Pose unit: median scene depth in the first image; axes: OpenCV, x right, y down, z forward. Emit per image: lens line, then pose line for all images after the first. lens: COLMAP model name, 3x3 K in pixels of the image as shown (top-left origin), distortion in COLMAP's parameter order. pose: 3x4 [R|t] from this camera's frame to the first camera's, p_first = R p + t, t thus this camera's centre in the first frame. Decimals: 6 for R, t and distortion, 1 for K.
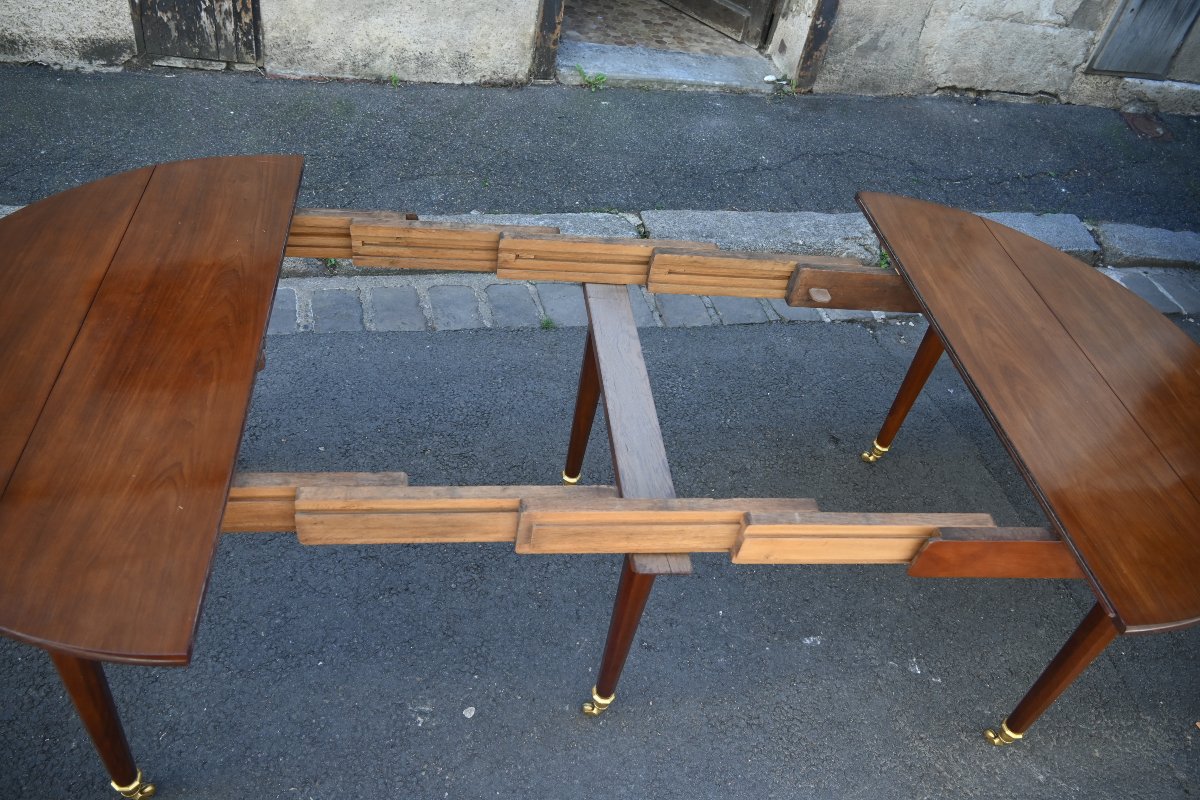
lens RADIAL K [[904.1, 0, 601.3], [0, 904.1, 399.4], [0, 0, 1]] dist [0.032631, -0.042261]
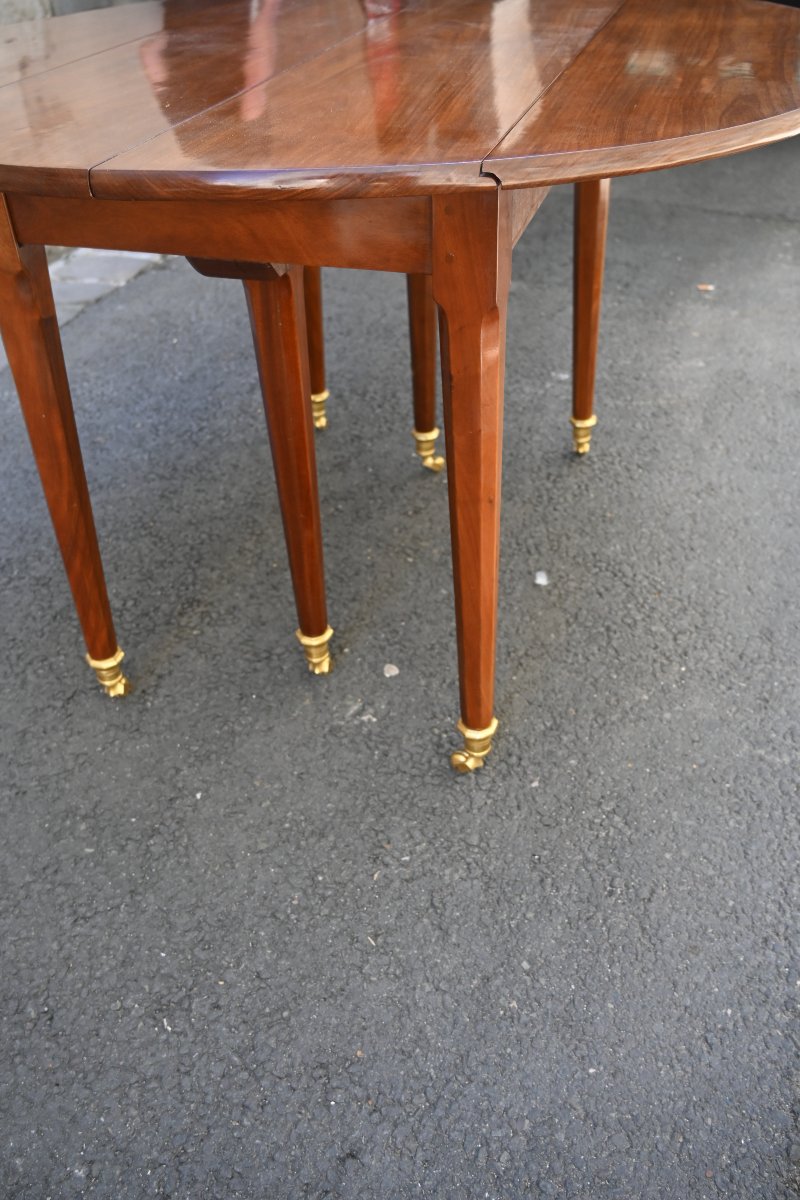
lens RADIAL K [[1034.7, 0, 397.2], [0, 1034.7, 602.9], [0, 0, 1]] dist [-0.001774, -0.013153]
pose [[0.514503, -0.640323, 0.570327, -0.524658], [0.660549, 0.720068, 0.212547, 0.131962], [-0.546773, 0.267373, 0.793442, 0.328394]]
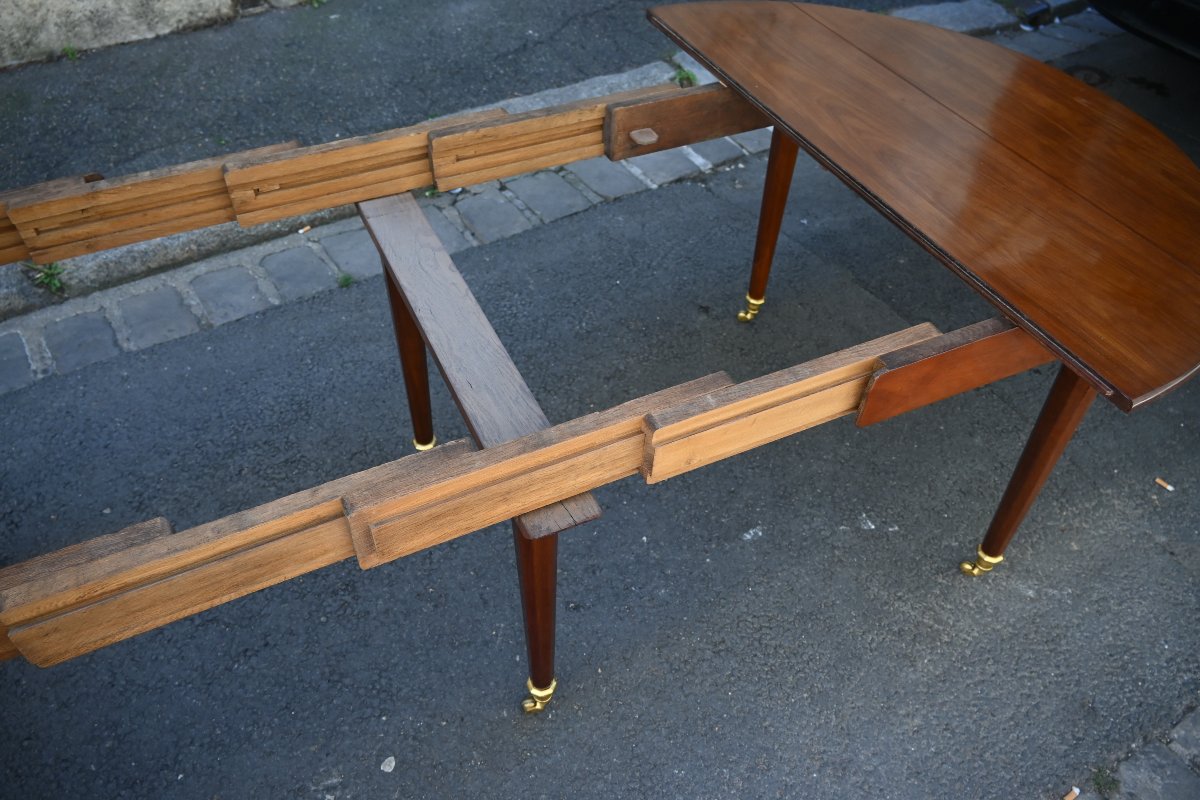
lens RADIAL K [[904.1, 0, 599.6], [0, 904.1, 396.3], [0, 0, 1]] dist [0.032631, -0.042261]
pose [[0.940362, -0.311040, 0.137741, 0.017940], [0.301216, 0.949512, 0.087729, 0.022588], [-0.158074, -0.041007, 0.986575, 0.185592]]
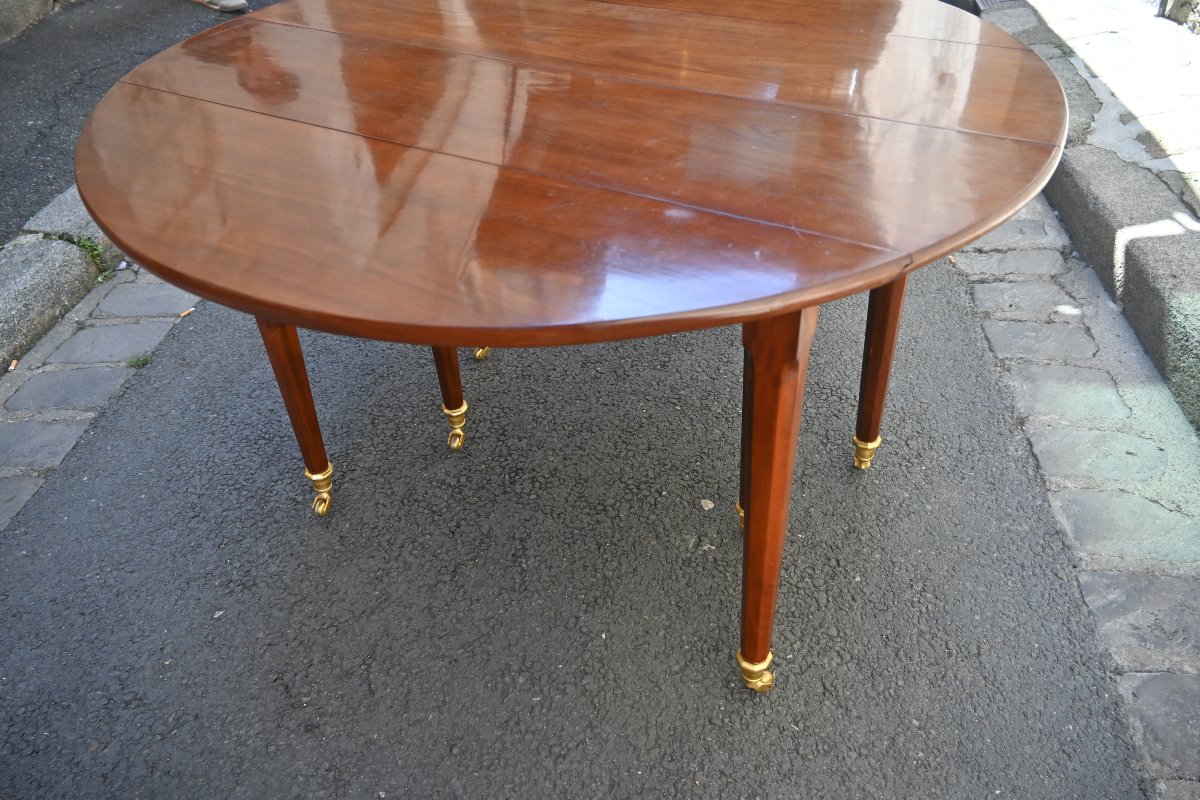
lens RADIAL K [[904.1, 0, 602.9], [0, 904.1, 403.5], [0, 0, 1]] dist [0.032631, -0.042261]
pose [[0.307065, -0.706592, 0.637526, -0.614037], [0.700788, 0.621117, 0.350870, -0.082115], [-0.643900, 0.339031, 0.685894, 0.408449]]
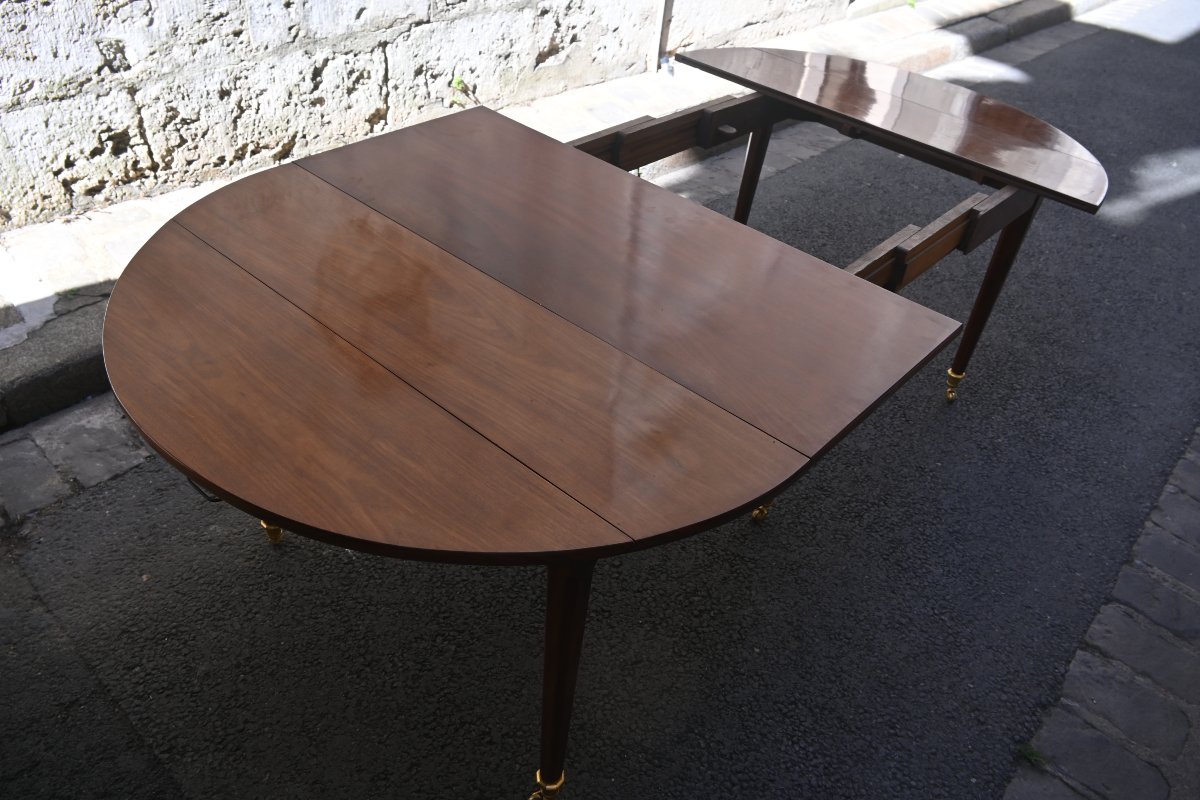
lens RADIAL K [[904.1, 0, 597.6], [0, 904.1, 402.1], [0, 0, 1]] dist [0.032631, -0.042261]
pose [[-0.780430, 0.182424, -0.598038, 0.723562], [-0.554966, 0.238464, 0.796962, -0.682058], [0.287996, 0.953864, -0.084865, 1.061553]]
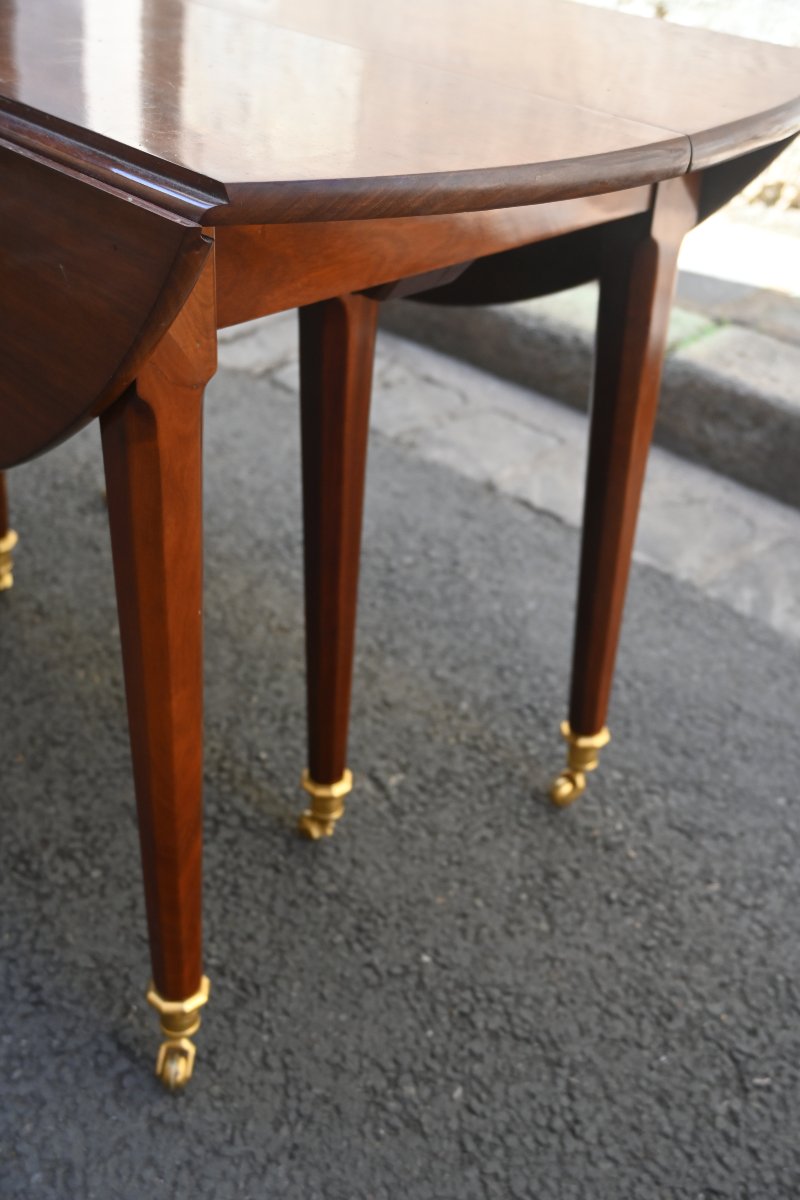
lens RADIAL K [[1366.6, 0, 393.3], [0, 1366.6, 597.1], [0, 0, 1]] dist [0.038366, 0.000000]
pose [[-0.535609, -0.595008, 0.599240, -0.566774], [0.465437, 0.384094, 0.797396, -0.302121], [-0.704622, 0.706001, 0.071214, 0.796690]]
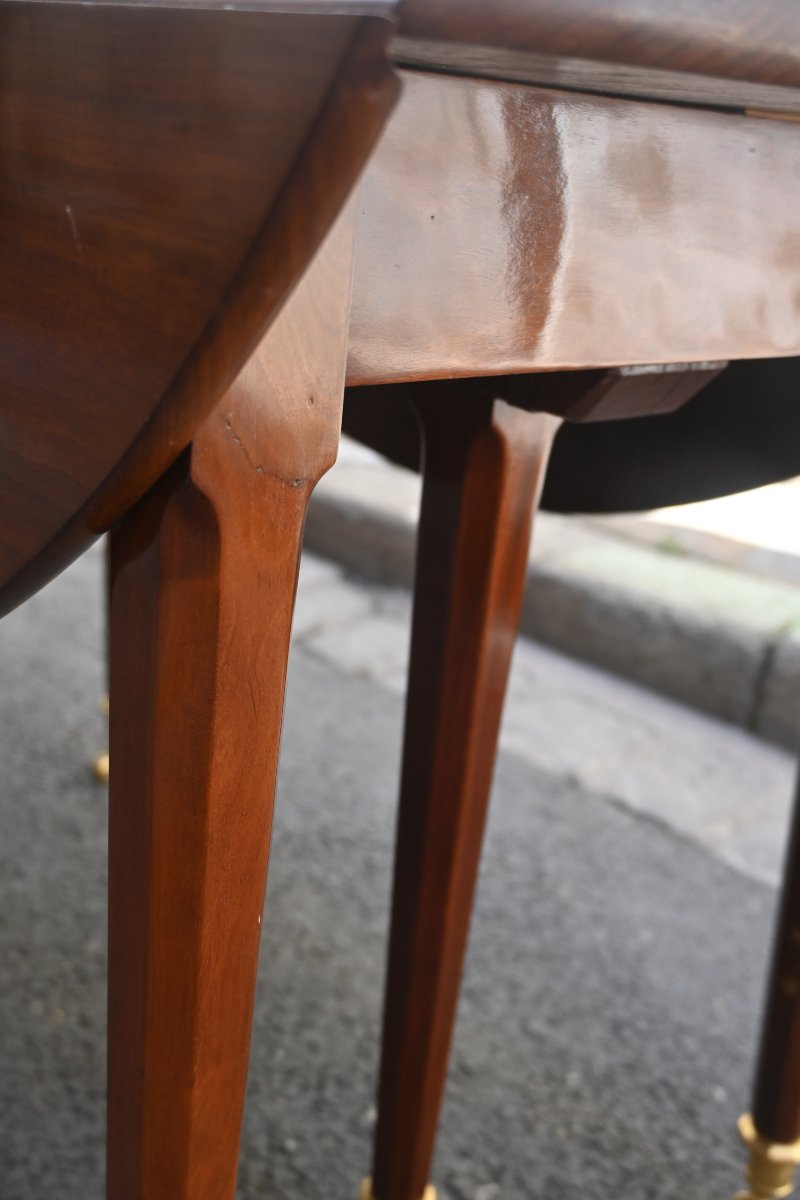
lens RADIAL K [[1366.6, 0, 396.4], [0, 1366.6, 599.1], [0, 0, 1]] dist [0.038366, 0.000000]
pose [[-0.516877, -0.466864, 0.717548, -0.425587], [0.435730, 0.578018, 0.689953, -0.160187], [-0.736870, 0.669278, -0.095337, 0.844716]]
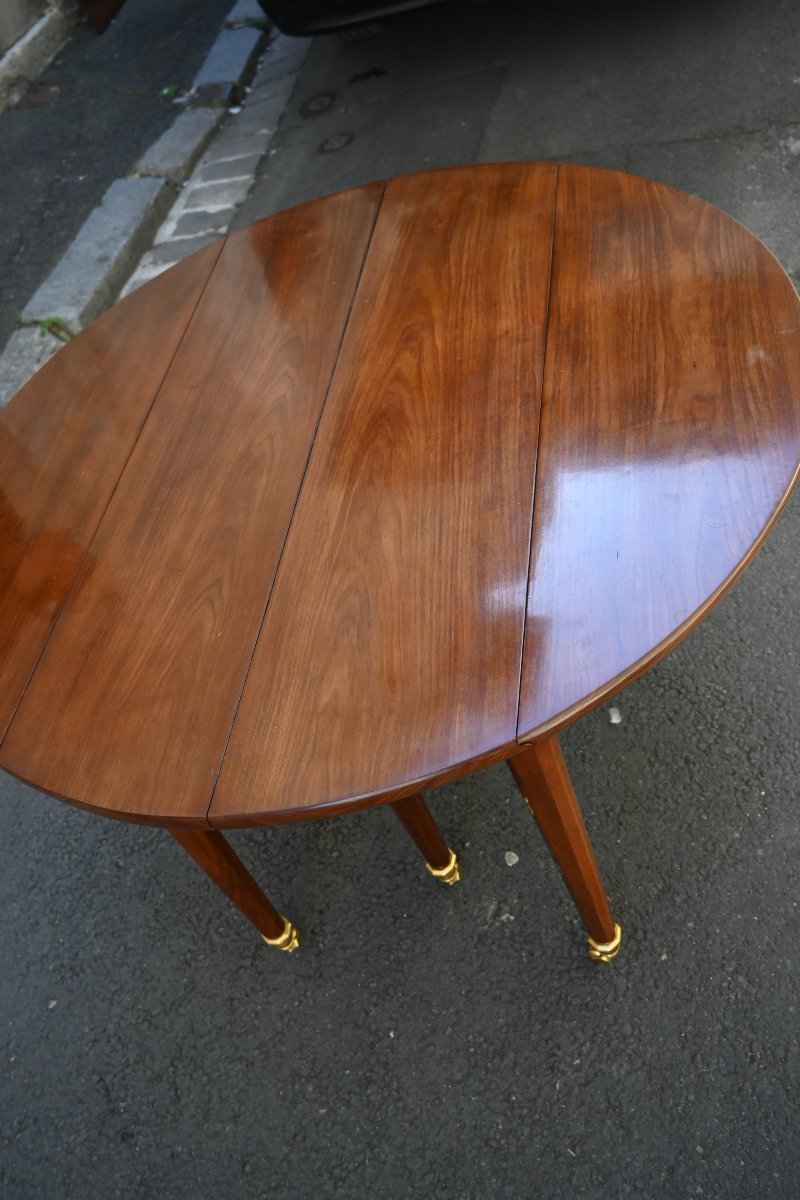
lens RADIAL K [[1034.7, 0, 396.2], [0, 1034.7, 602.9], [0, 0, 1]] dist [-0.001774, -0.013153]
pose [[0.327562, -0.846888, 0.418908, -0.344030], [0.849277, 0.458207, 0.262250, -0.077182], [-0.414043, 0.269866, 0.869334, 0.177306]]
